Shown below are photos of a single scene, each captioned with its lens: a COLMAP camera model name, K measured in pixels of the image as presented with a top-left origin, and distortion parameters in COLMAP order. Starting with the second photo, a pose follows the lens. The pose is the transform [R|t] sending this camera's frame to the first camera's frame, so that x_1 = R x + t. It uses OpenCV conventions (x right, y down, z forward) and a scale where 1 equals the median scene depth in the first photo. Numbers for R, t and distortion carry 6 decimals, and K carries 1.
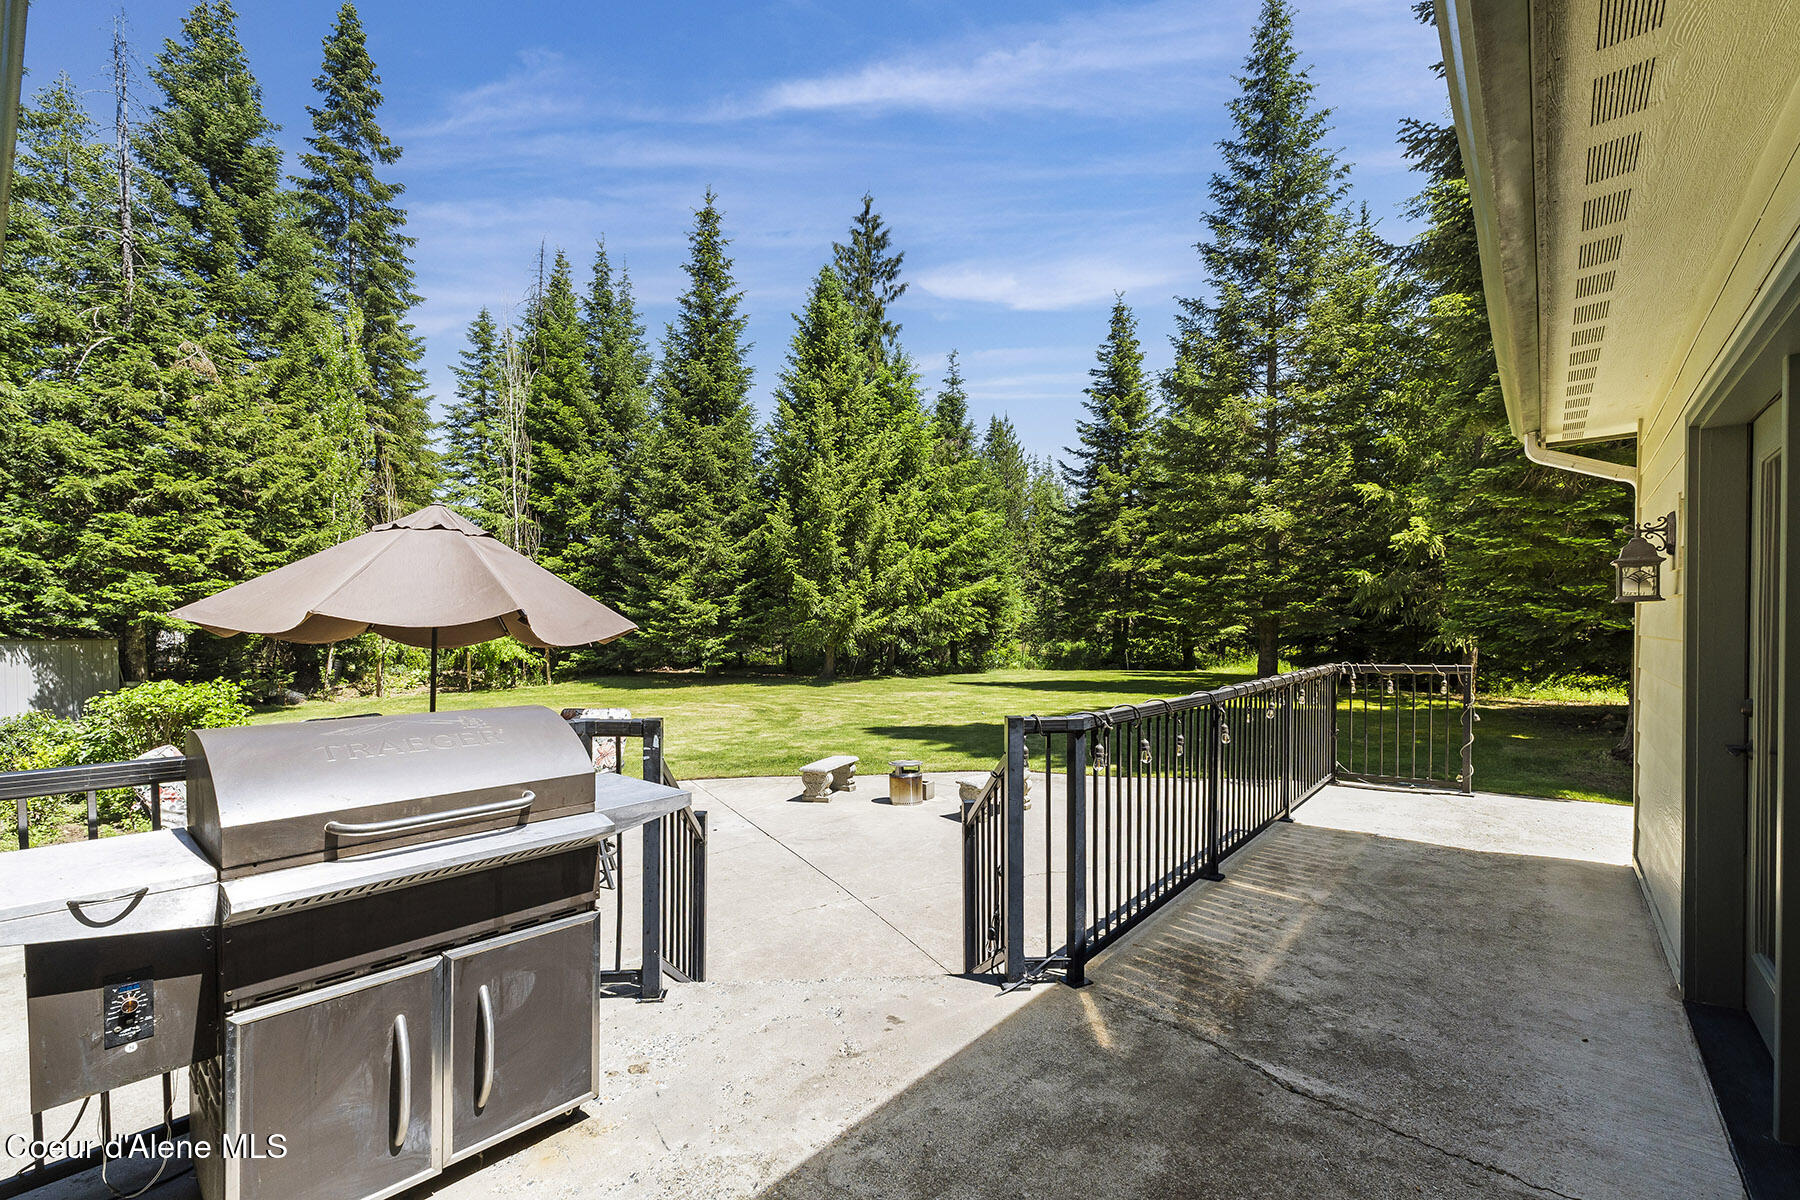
lens RADIAL K [[792.0, 0, 905.2], [0, 792.0, 647.8], [0, 0, 1]] dist [0.002627, 0.000784]
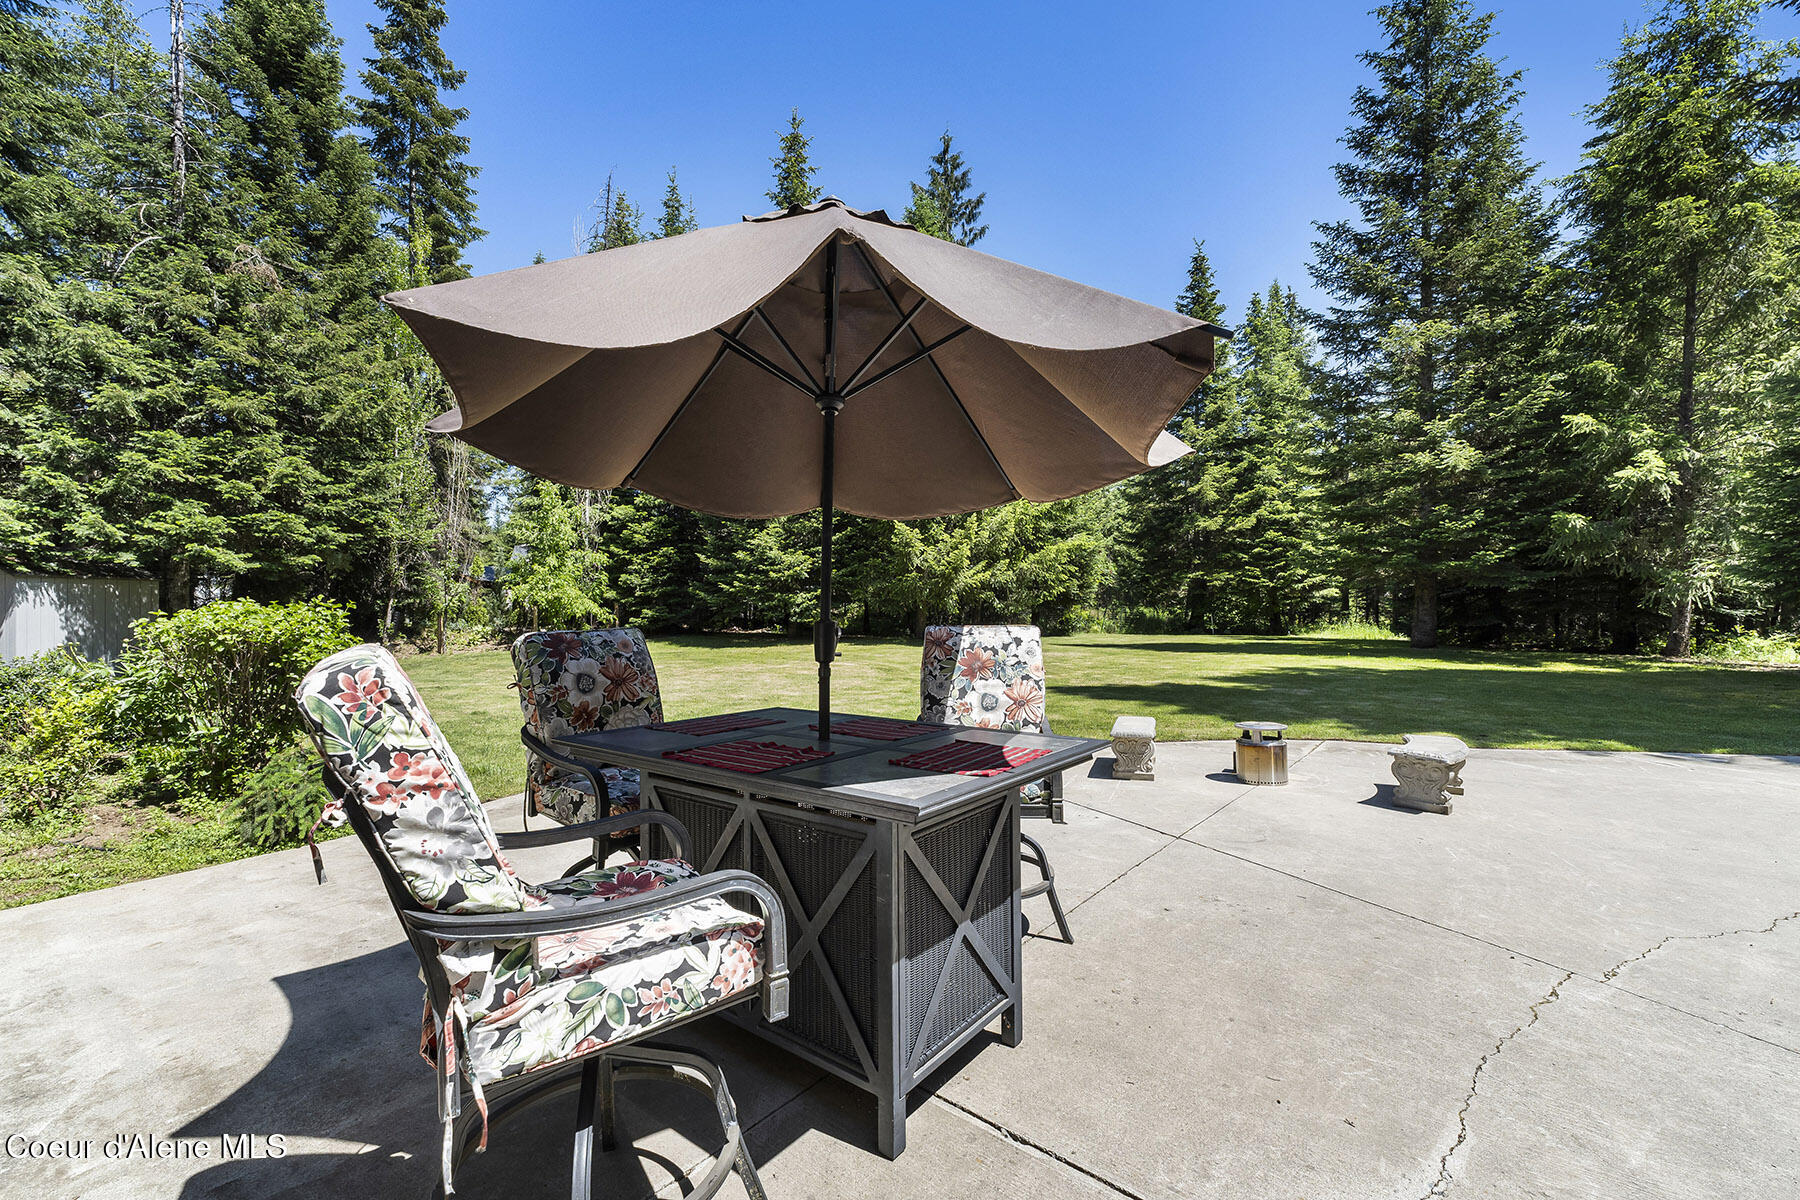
lens RADIAL K [[755.0, 0, 887.6], [0, 755.0, 610.0], [0, 0, 1]] dist [0.003290, 0.000126]
pose [[0.999964, 0.005986, -0.006007, -0.179327], [-0.006094, 0.999815, -0.018219, 0.029595], [0.005897, 0.018255, 0.999816, 0.168518]]
